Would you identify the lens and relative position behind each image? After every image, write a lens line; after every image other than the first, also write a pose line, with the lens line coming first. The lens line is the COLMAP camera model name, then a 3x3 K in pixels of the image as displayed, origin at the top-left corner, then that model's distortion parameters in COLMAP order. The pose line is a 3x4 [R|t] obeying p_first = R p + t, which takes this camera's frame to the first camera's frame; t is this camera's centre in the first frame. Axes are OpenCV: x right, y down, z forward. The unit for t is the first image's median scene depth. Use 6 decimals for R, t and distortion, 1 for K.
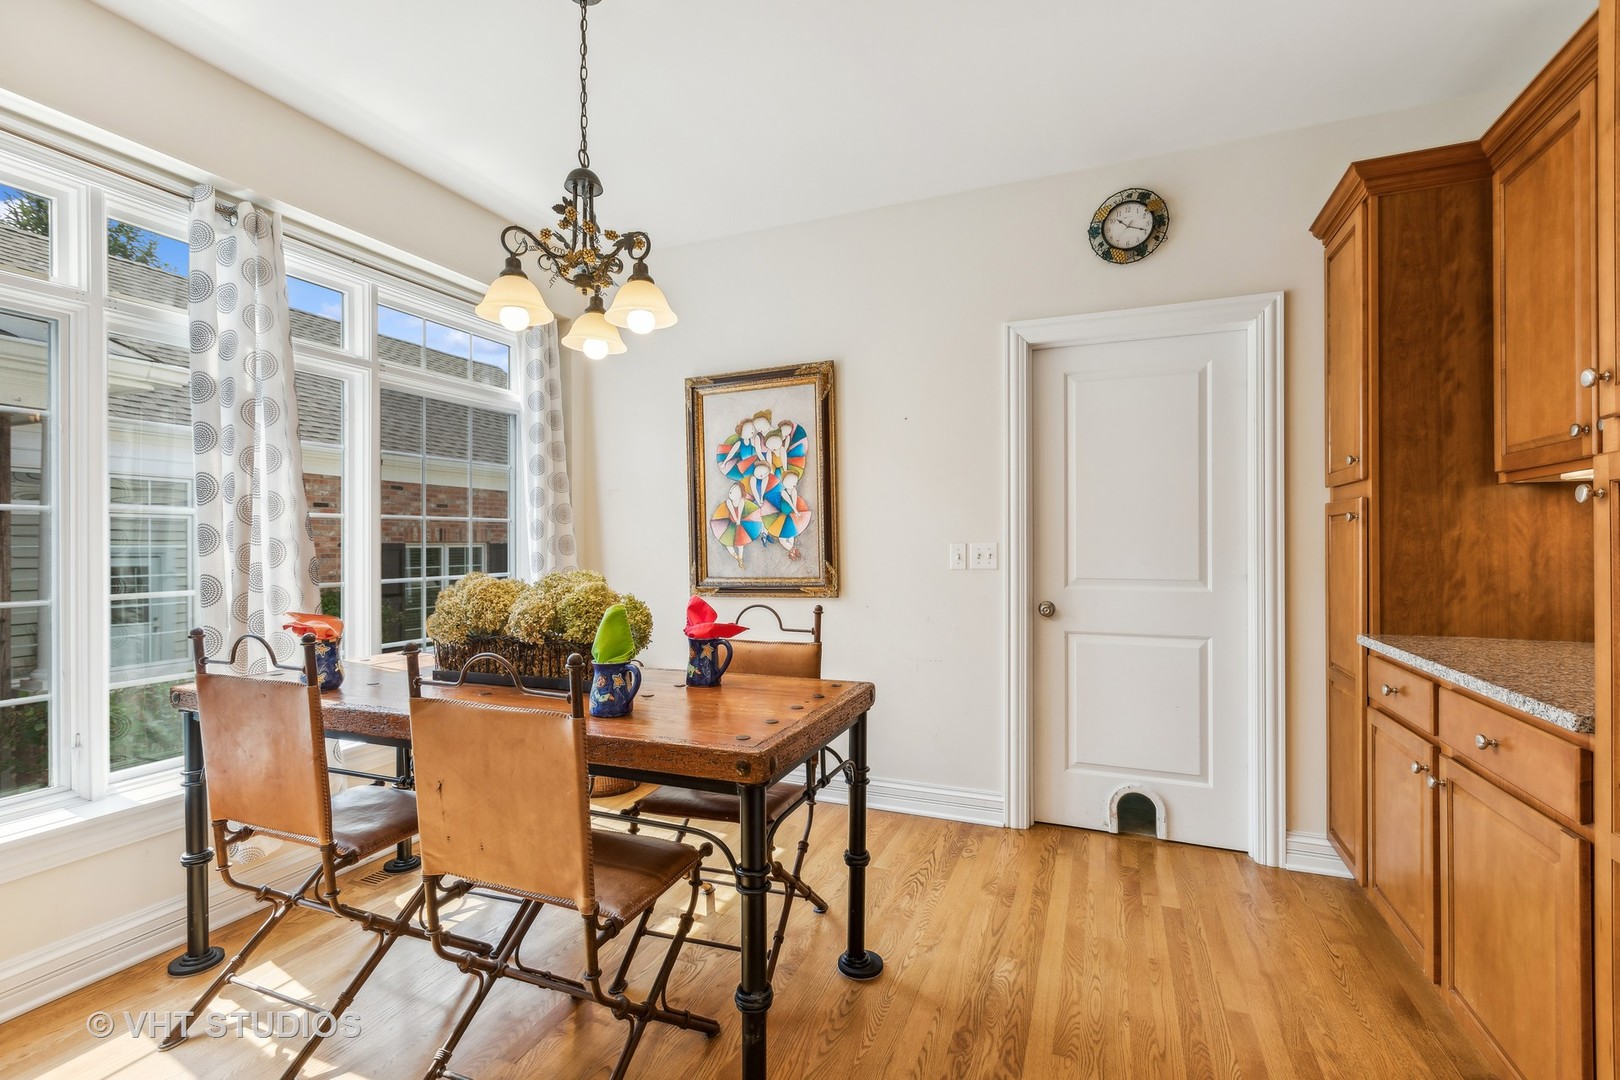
lens RADIAL K [[734.1, 0, 806.9], [0, 734.1, 541.8], [0, 0, 1]] dist [0.000830, 0.000026]
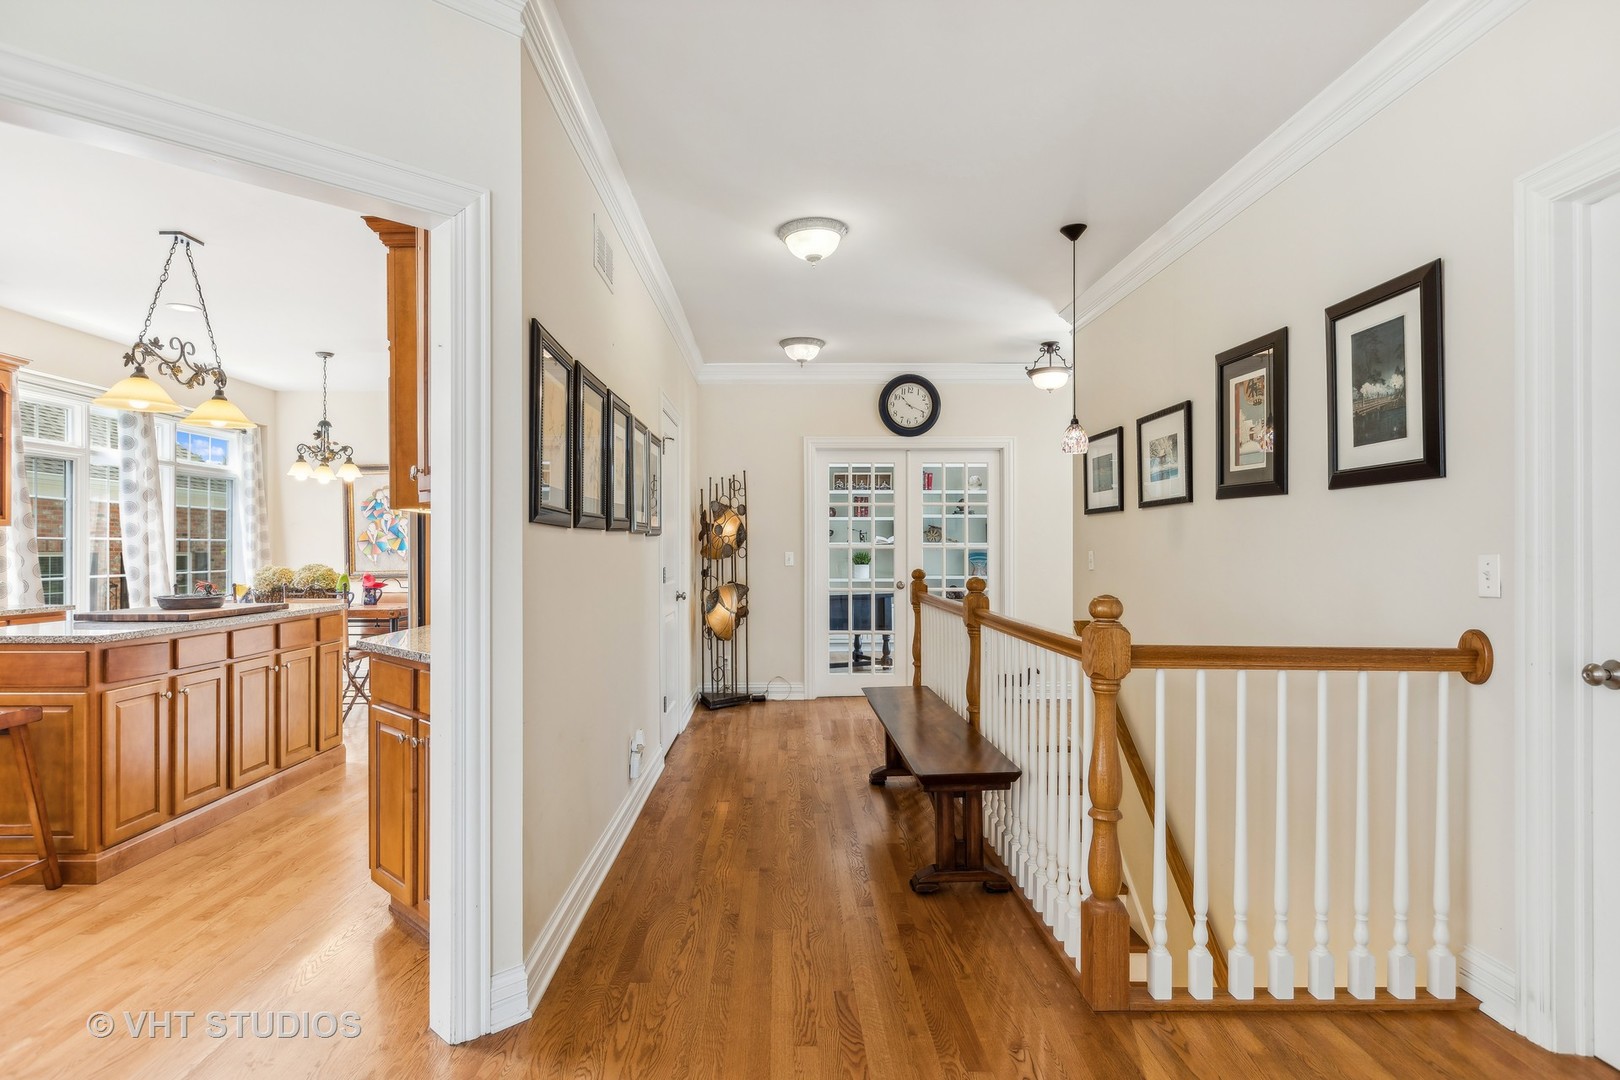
lens RADIAL K [[912.3, 0, 809.0], [0, 912.3, 545.9], [0, 0, 1]] dist [-0.003113, -0.000514]
pose [[0.919548, 0.005341, 0.392942, 0.024640], [-0.003826, 0.999982, -0.004637, -0.016070], [-0.392960, 0.002760, 0.919552, -2.424998]]
